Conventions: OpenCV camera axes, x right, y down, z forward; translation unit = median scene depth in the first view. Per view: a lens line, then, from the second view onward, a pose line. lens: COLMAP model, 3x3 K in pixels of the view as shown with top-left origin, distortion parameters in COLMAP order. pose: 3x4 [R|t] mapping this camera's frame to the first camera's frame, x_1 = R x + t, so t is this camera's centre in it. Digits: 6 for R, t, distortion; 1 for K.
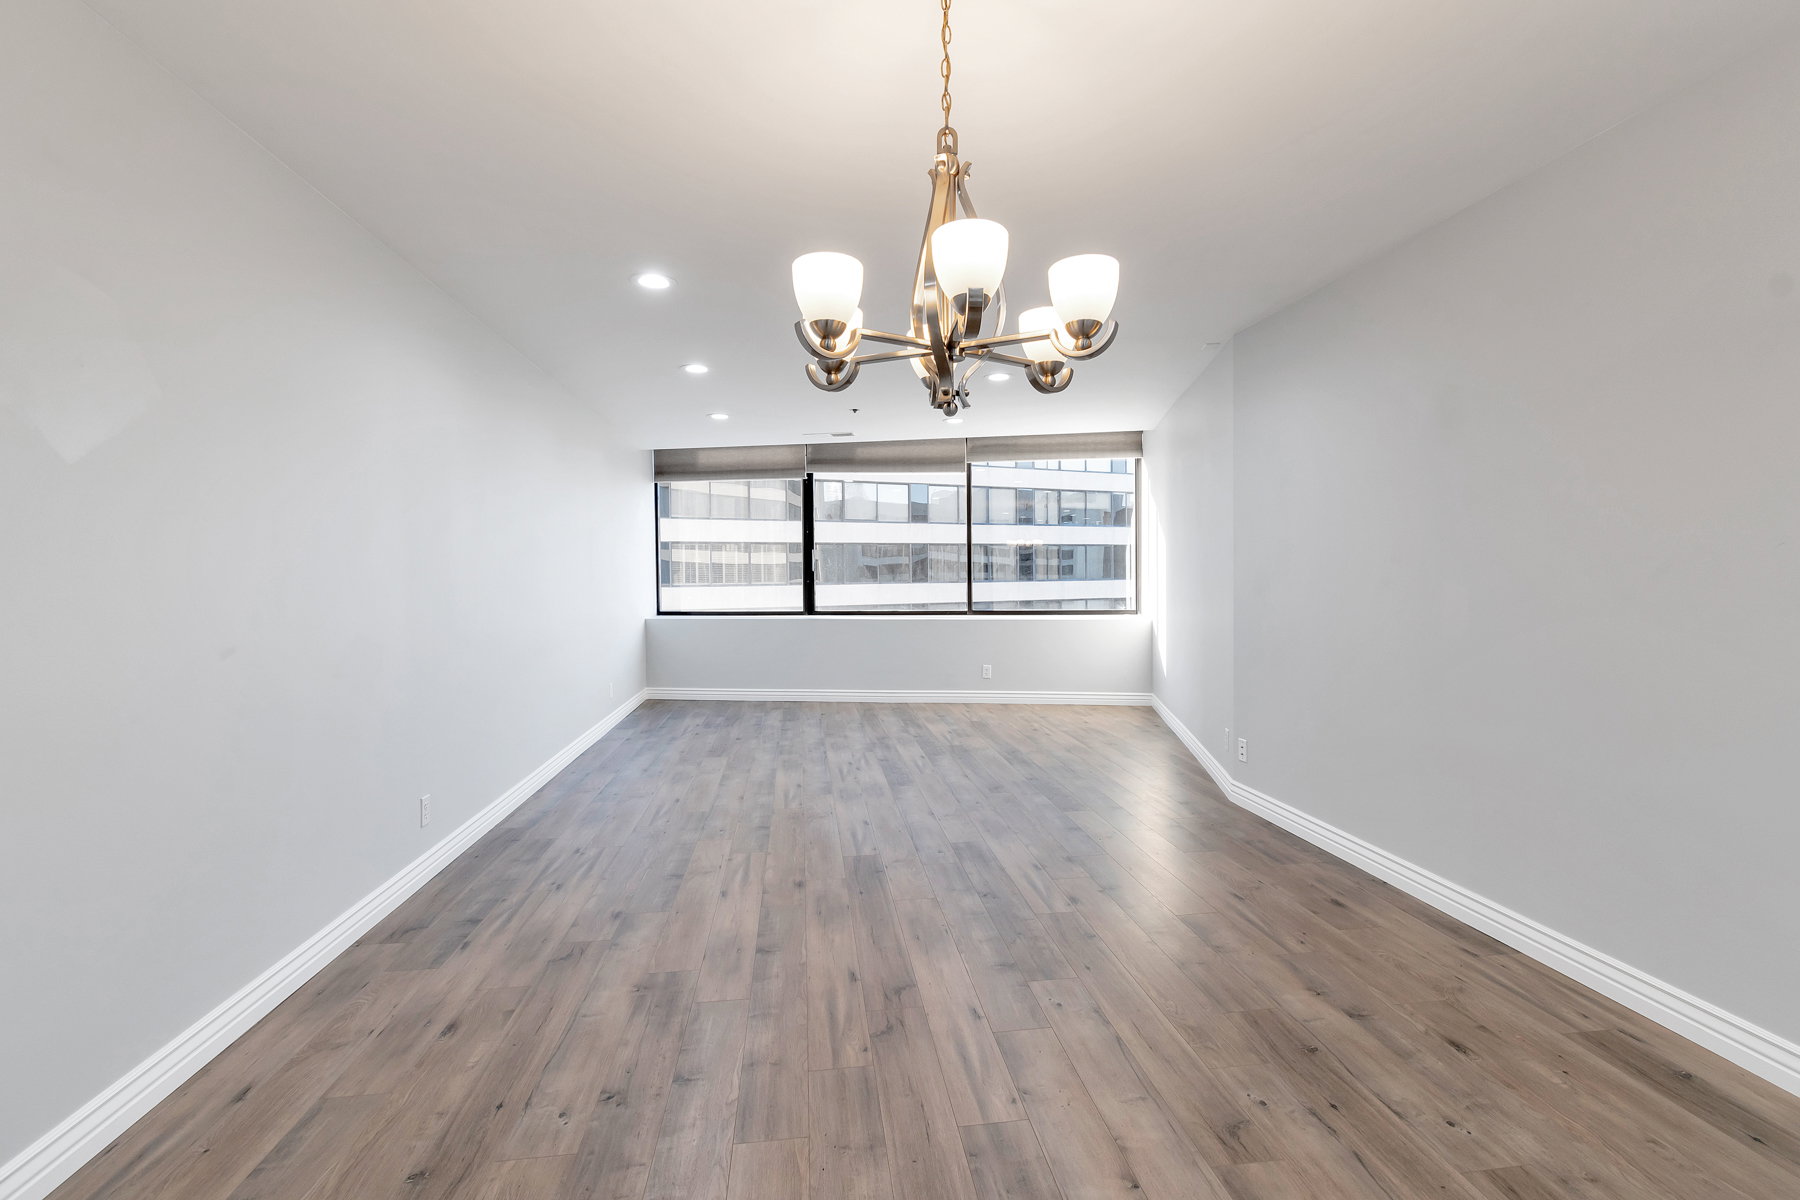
lens RADIAL K [[818.3, 0, 901.8], [0, 818.3, 595.7], [0, 0, 1]] dist [-0.000264, -0.000057]
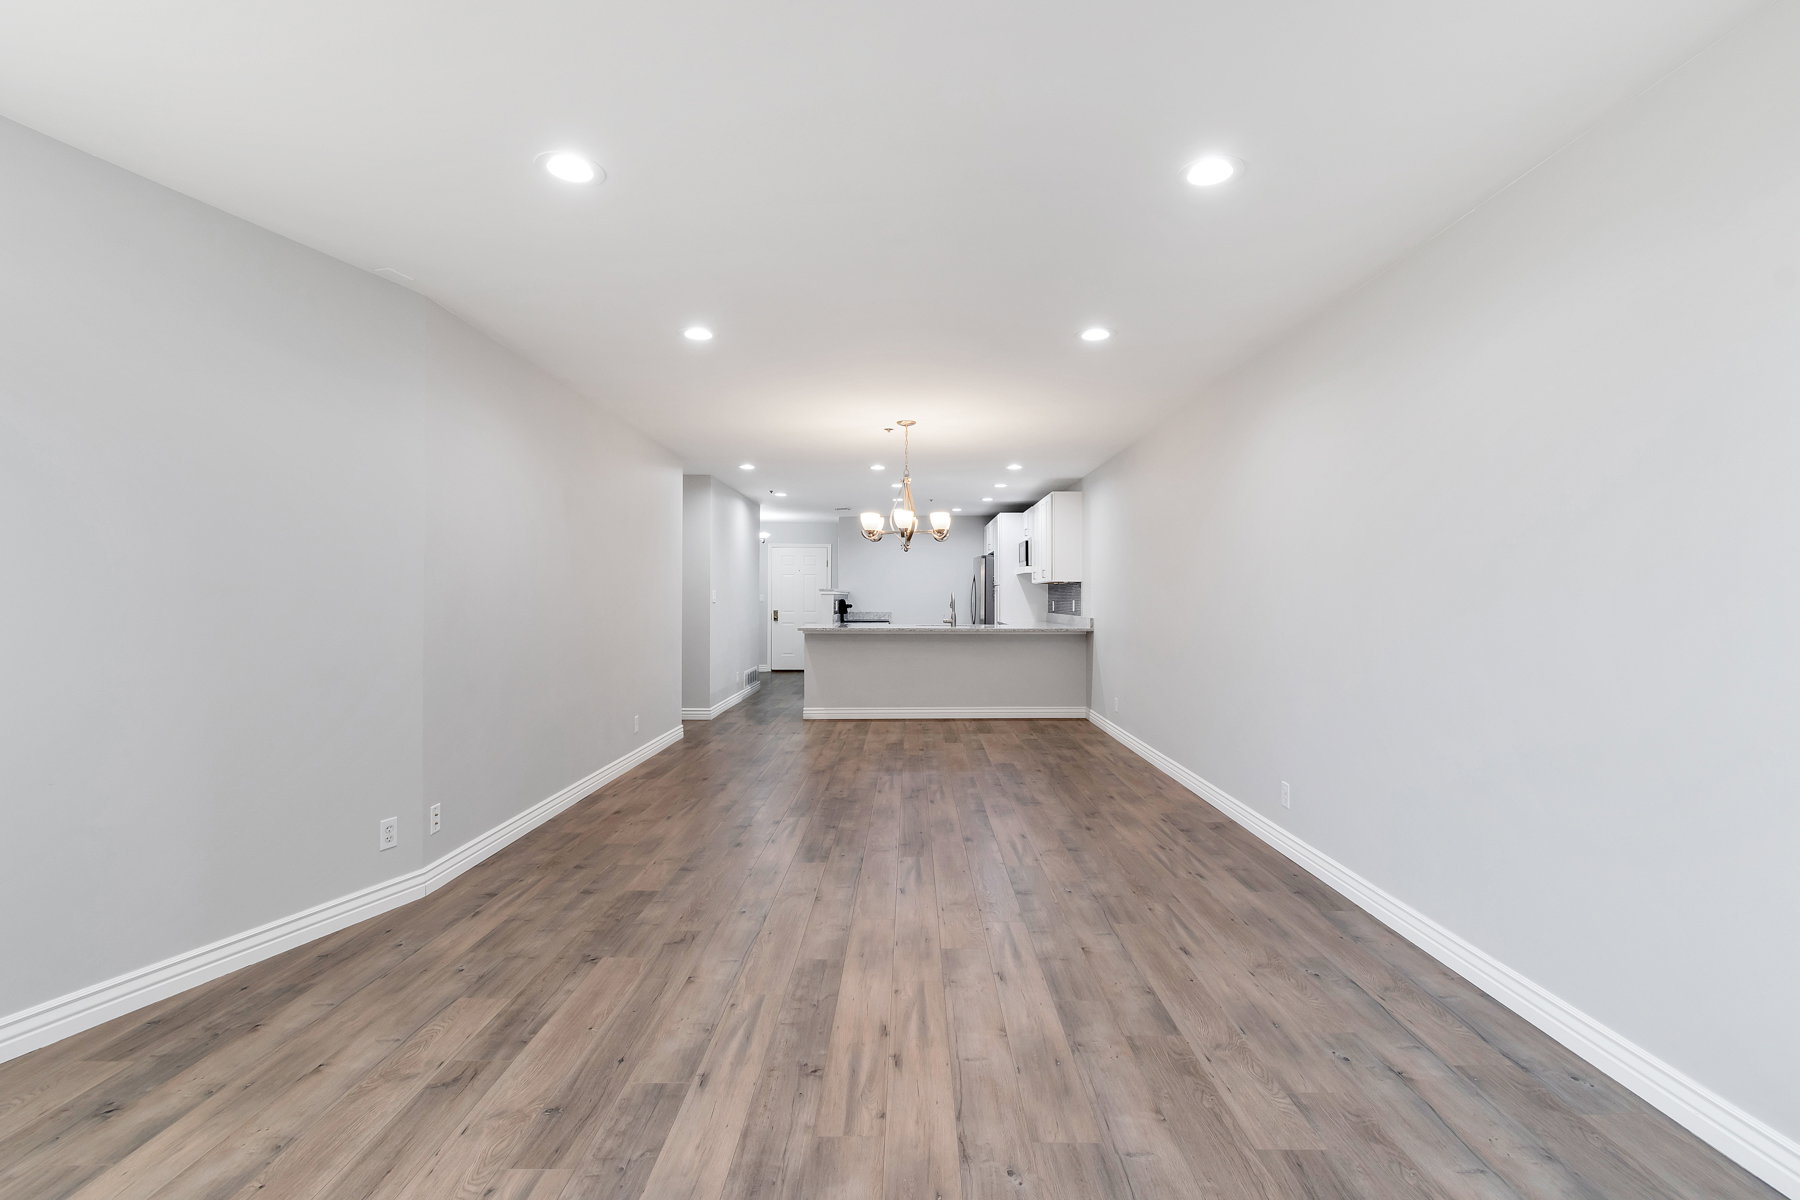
lens RADIAL K [[818.3, 0, 900.7], [0, 818.3, 602.0], [0, 0, 1]] dist [-0.000264, -0.000057]
pose [[-0.990604, 0.007296, 0.136566, -0.186867], [0.011461, 0.999492, 0.029736, -0.054305], [-0.136280, 0.031021, -0.990185, 2.137943]]
